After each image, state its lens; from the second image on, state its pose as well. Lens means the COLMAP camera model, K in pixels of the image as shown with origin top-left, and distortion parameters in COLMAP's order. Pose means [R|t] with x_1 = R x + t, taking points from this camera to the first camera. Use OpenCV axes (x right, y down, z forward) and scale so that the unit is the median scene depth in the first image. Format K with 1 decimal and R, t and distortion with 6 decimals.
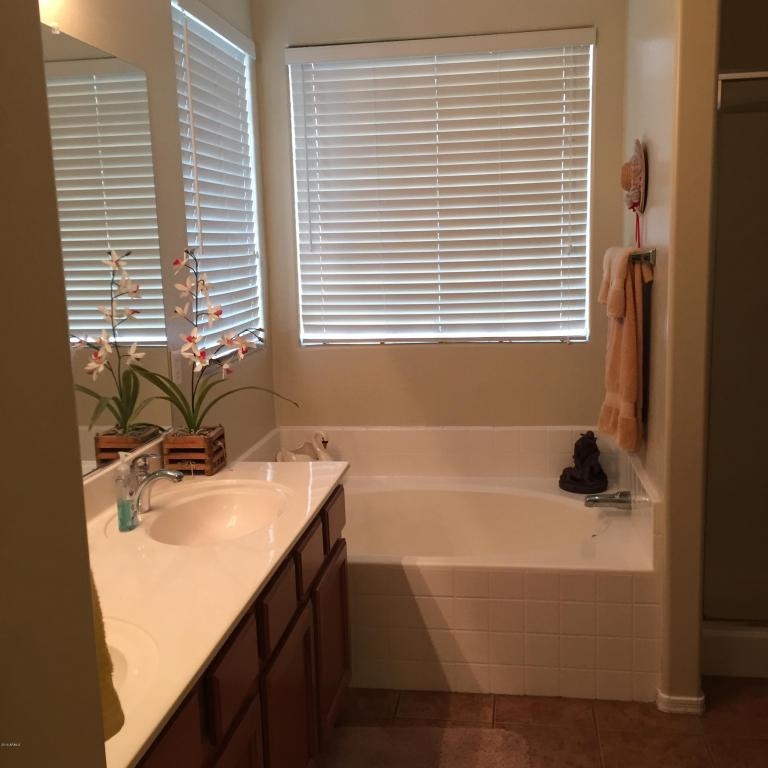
lens RADIAL K [[866.8, 0, 384.6], [0, 866.8, 386.4], [0, 0, 1]] dist [0.079757, -0.081848]
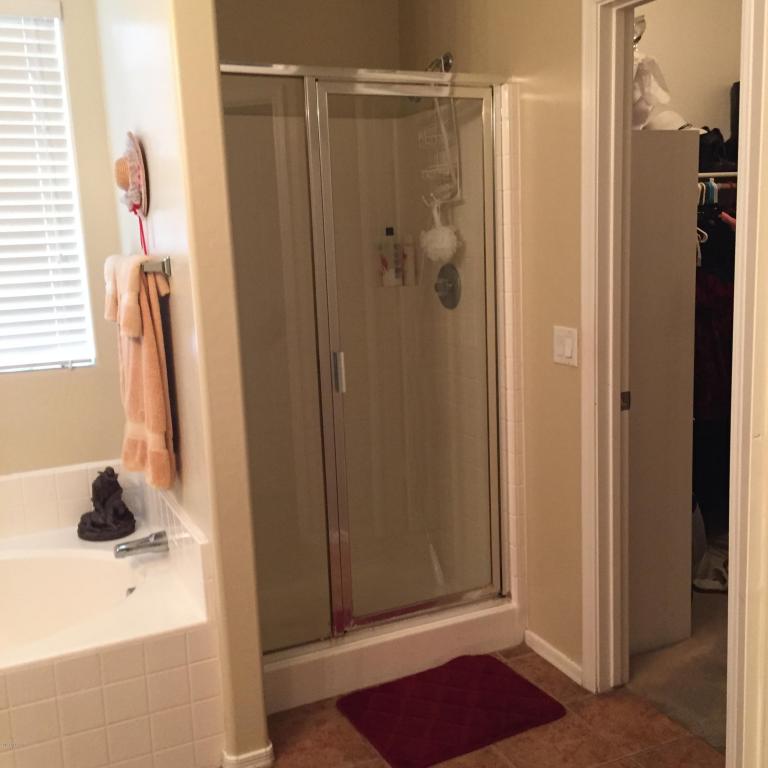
lens RADIAL K [[866.8, 0, 384.6], [0, 866.8, 386.4], [0, 0, 1]] dist [0.079757, -0.081848]
pose [[0.834280, -0.099859, 0.542222, 0.001836], [0.103466, 0.994345, 0.023929, -0.023597], [-0.541546, 0.036138, 0.839894, 0.133177]]
